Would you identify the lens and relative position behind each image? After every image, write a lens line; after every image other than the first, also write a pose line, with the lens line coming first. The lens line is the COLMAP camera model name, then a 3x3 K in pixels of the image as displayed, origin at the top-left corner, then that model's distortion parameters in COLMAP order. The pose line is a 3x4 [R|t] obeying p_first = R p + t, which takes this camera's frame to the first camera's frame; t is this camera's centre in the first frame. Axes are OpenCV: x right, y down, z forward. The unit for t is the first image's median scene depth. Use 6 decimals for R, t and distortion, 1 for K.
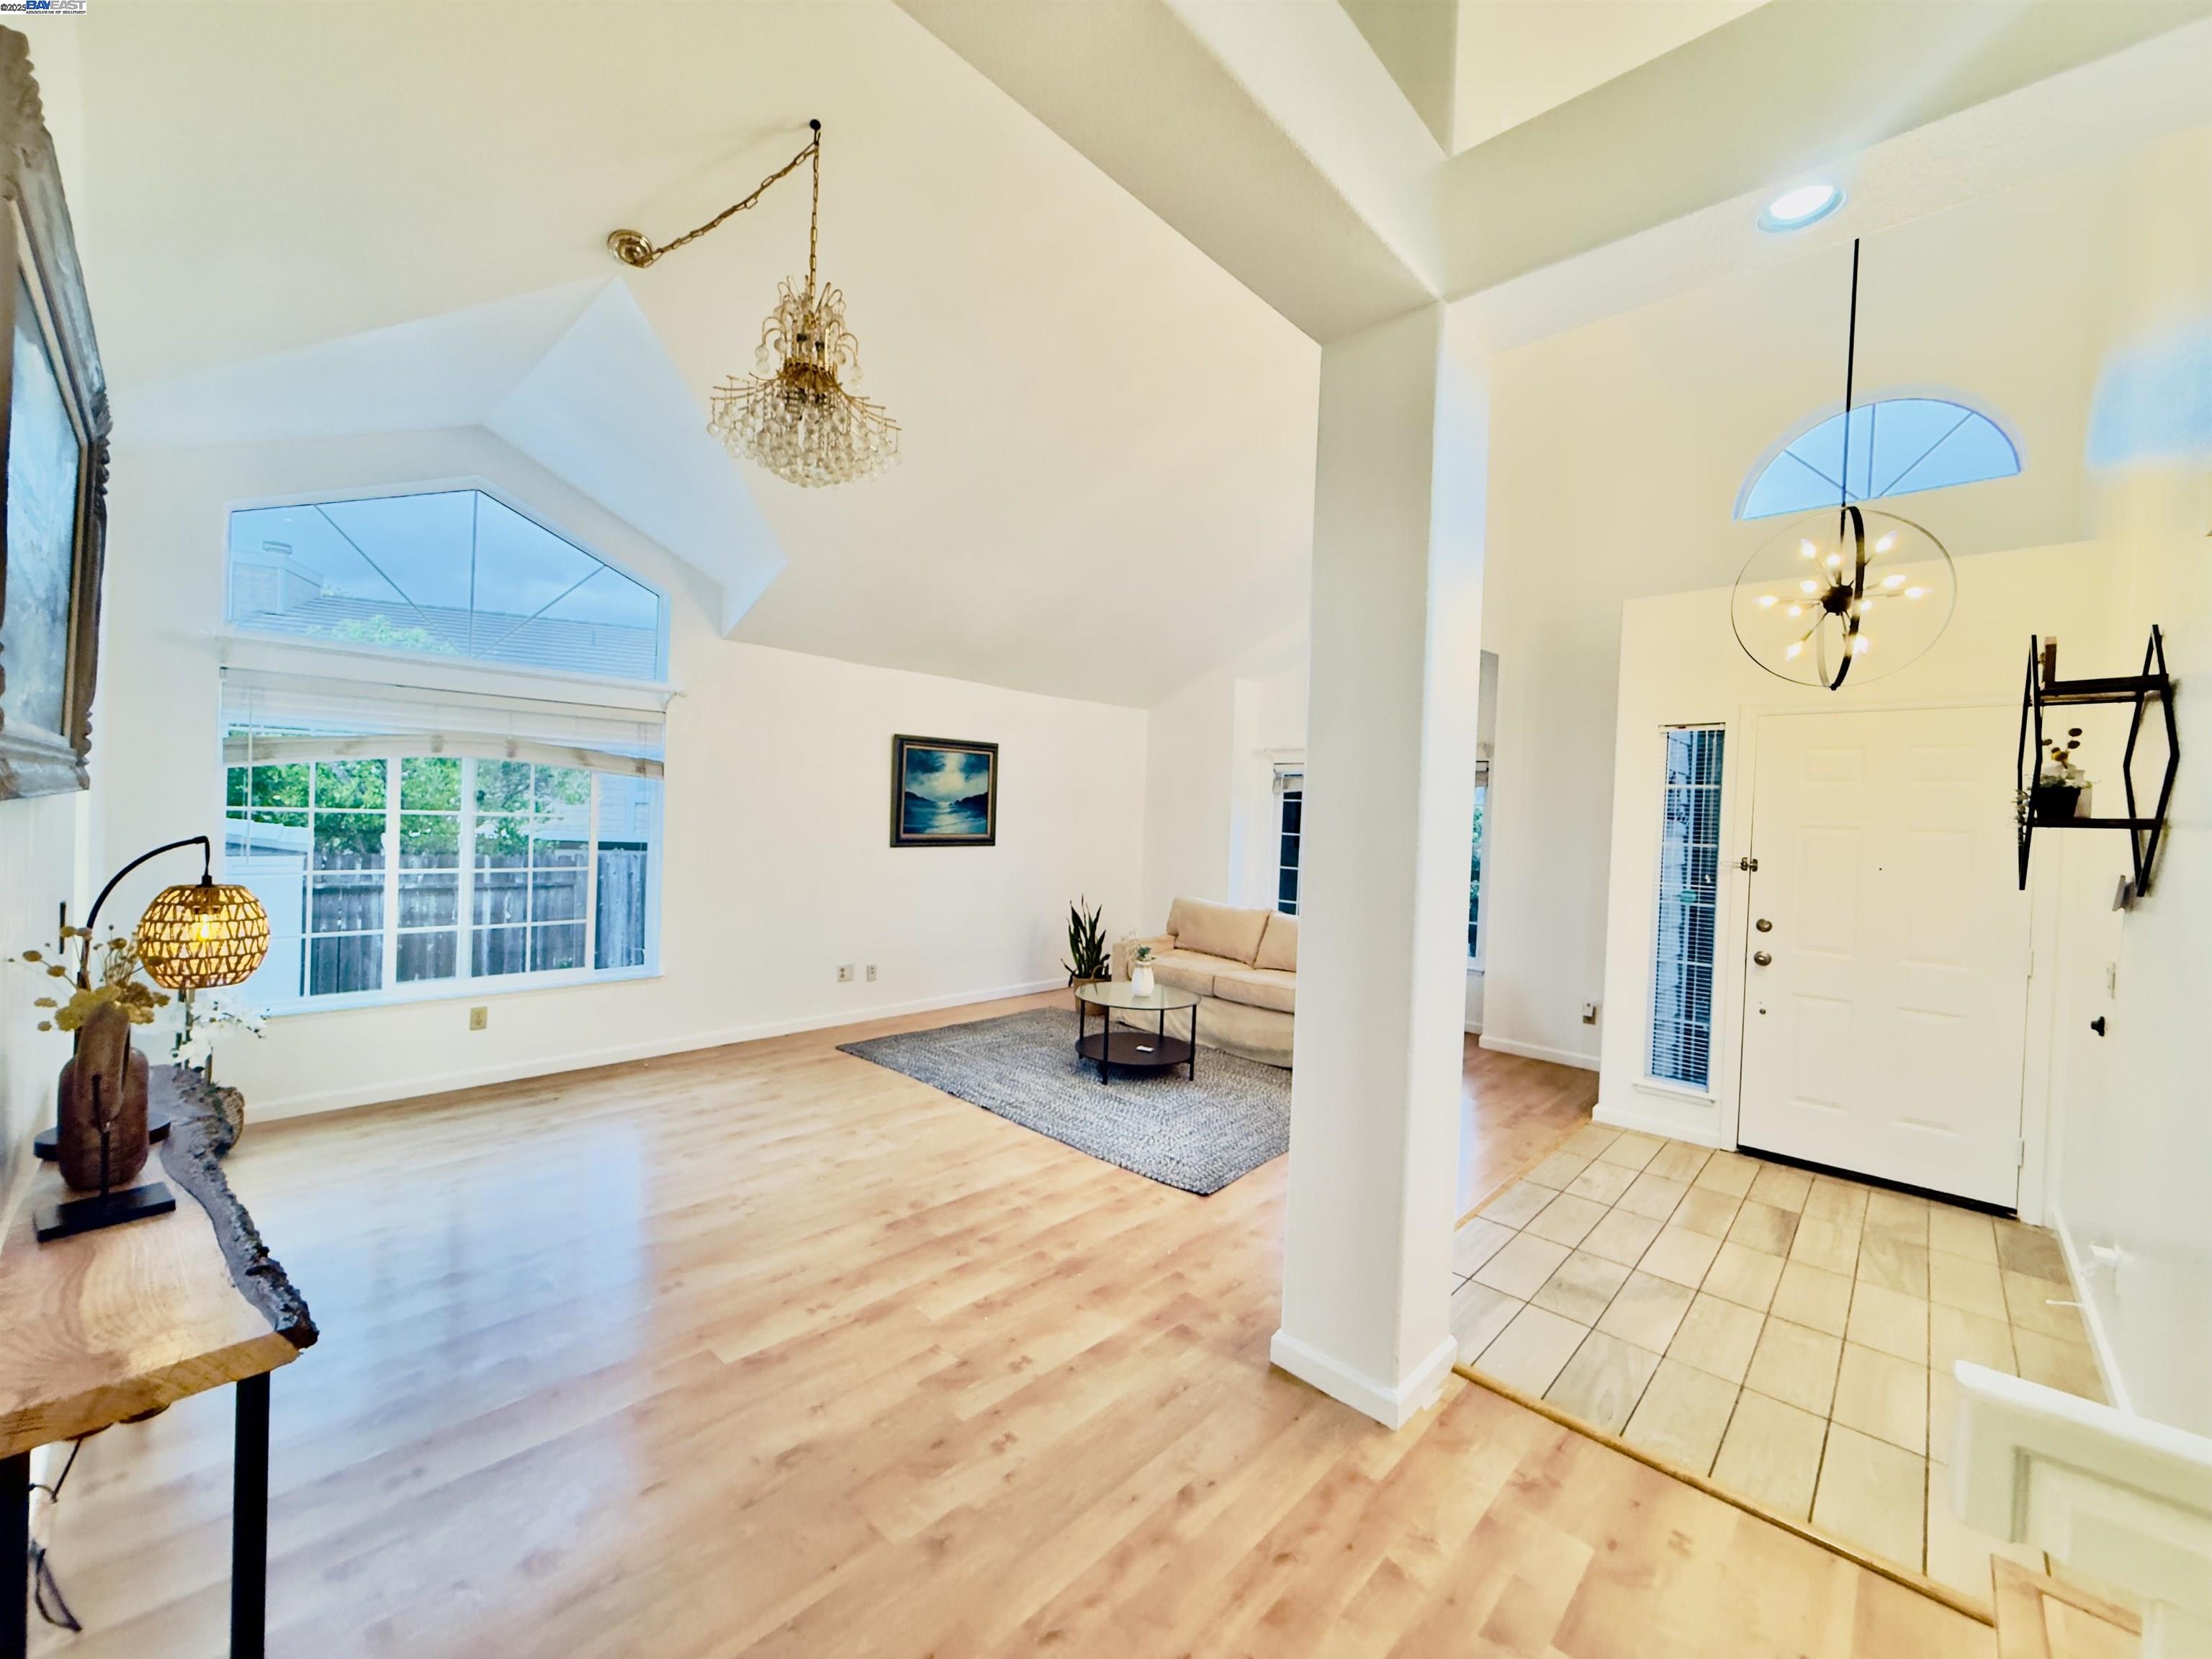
lens RADIAL K [[880.6, 0, 1096.5], [0, 880.6, 818.2], [0, 0, 1]] dist [-0.003474, 0.000977]
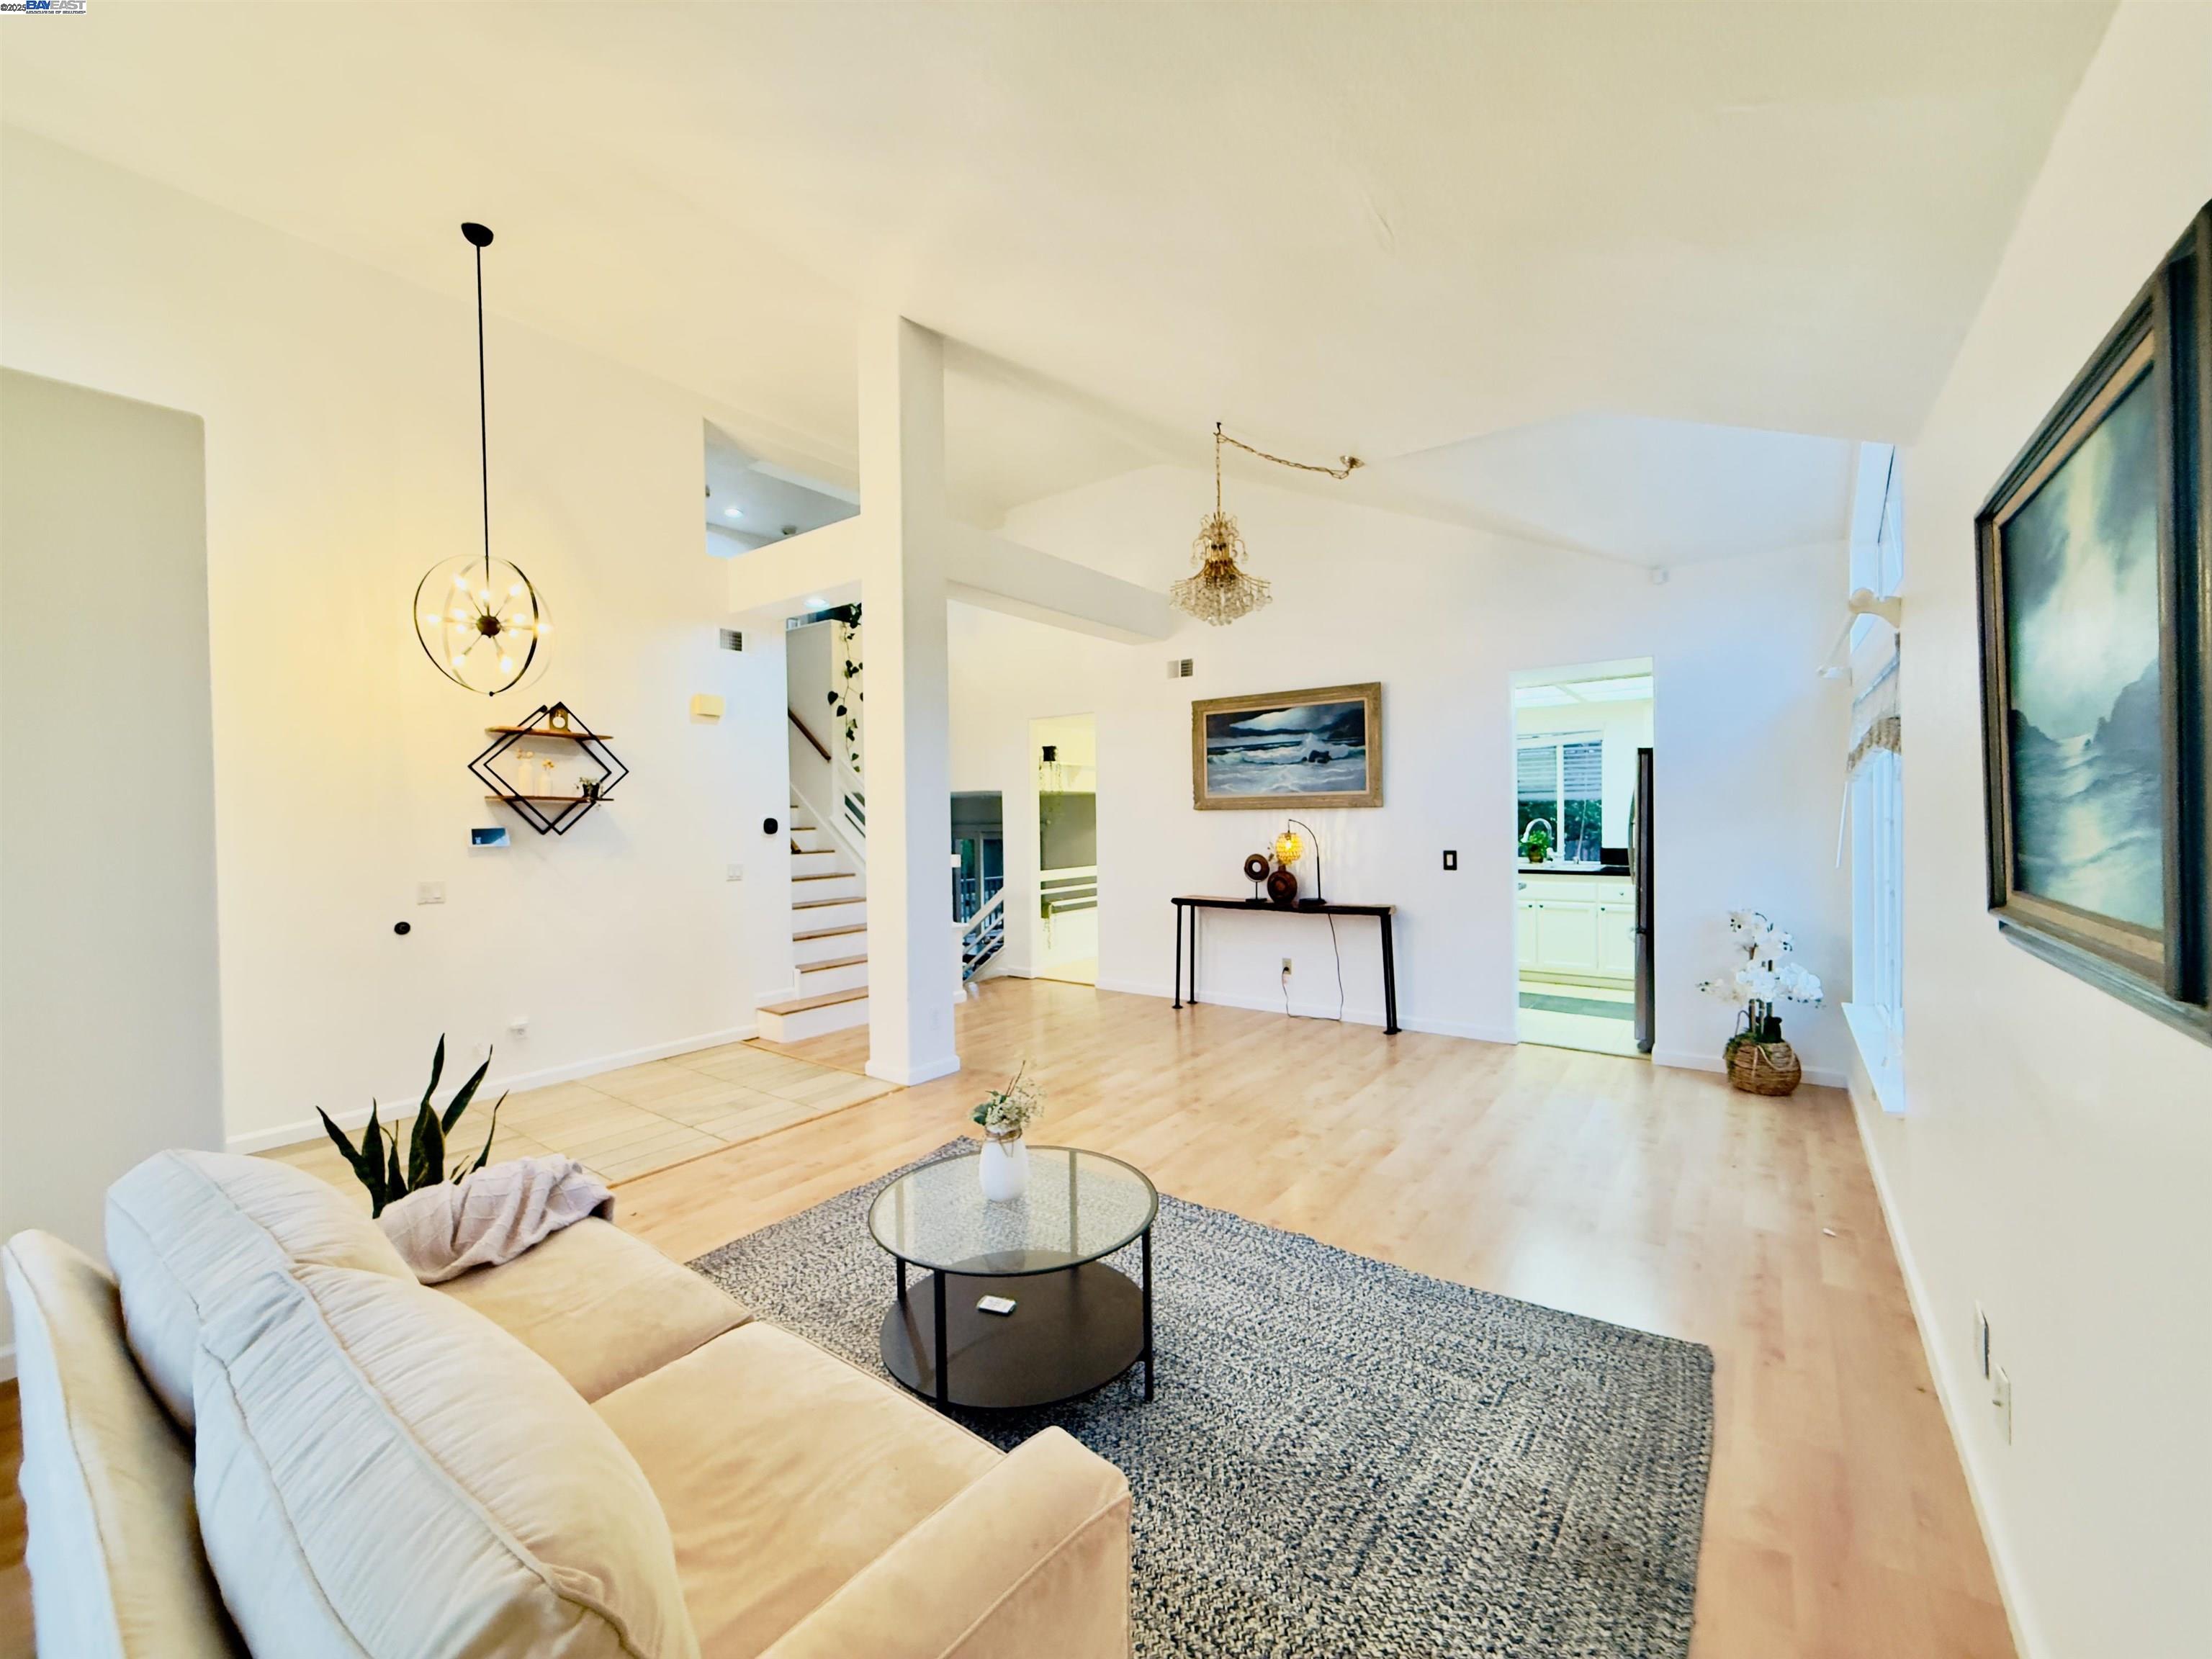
lens RADIAL K [[880.6, 0, 1103.9], [0, 880.6, 828.8], [0, 0, 1]] dist [-0.003474, 0.000977]
pose [[-0.992114, -0.017432, -0.124118, 0.116743], [-0.020387, 0.999537, 0.022577, -0.000036], [0.123667, 0.024930, -0.992011, 2.813934]]
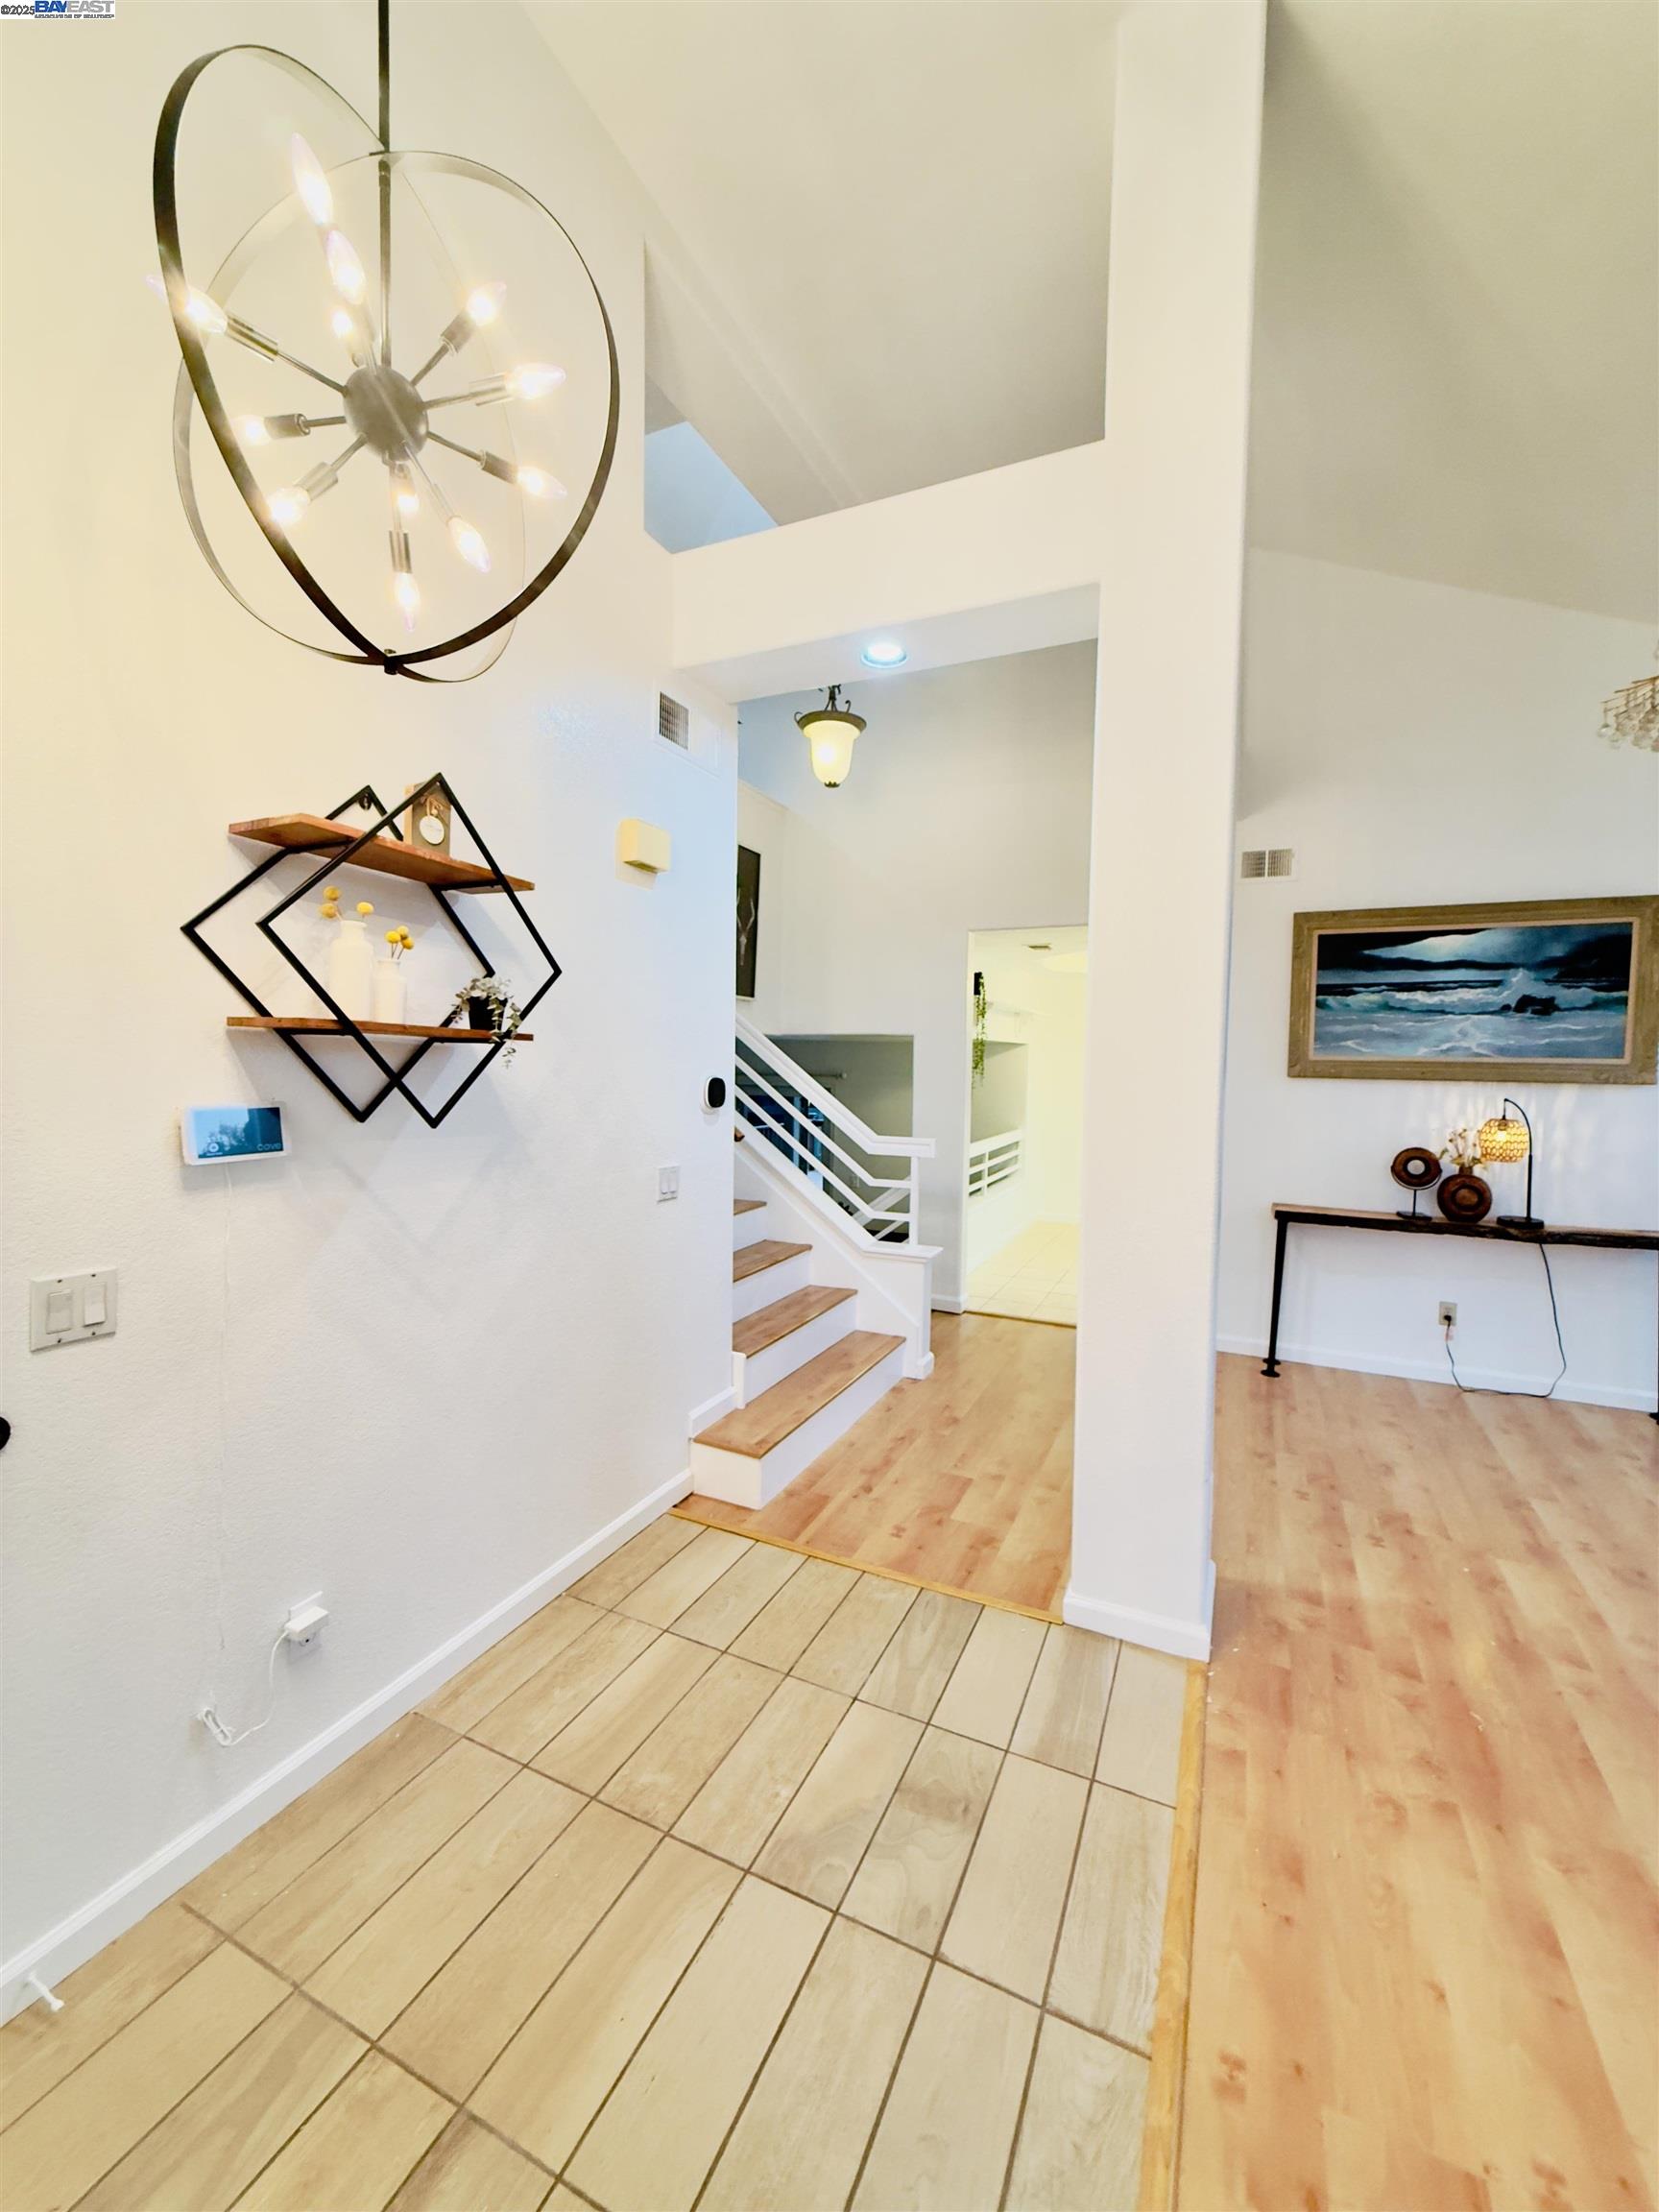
lens RADIAL K [[880.6, 0, 836.6], [0, 880.6, 1097.6], [0, 0, 1]] dist [-0.003474, 0.000977]
pose [[-0.944916, -0.034017, -0.325539, 0.907434], [-0.051389, 0.997668, 0.044912, 0.006335], [0.323252, 0.059167, -0.944461, 1.663919]]
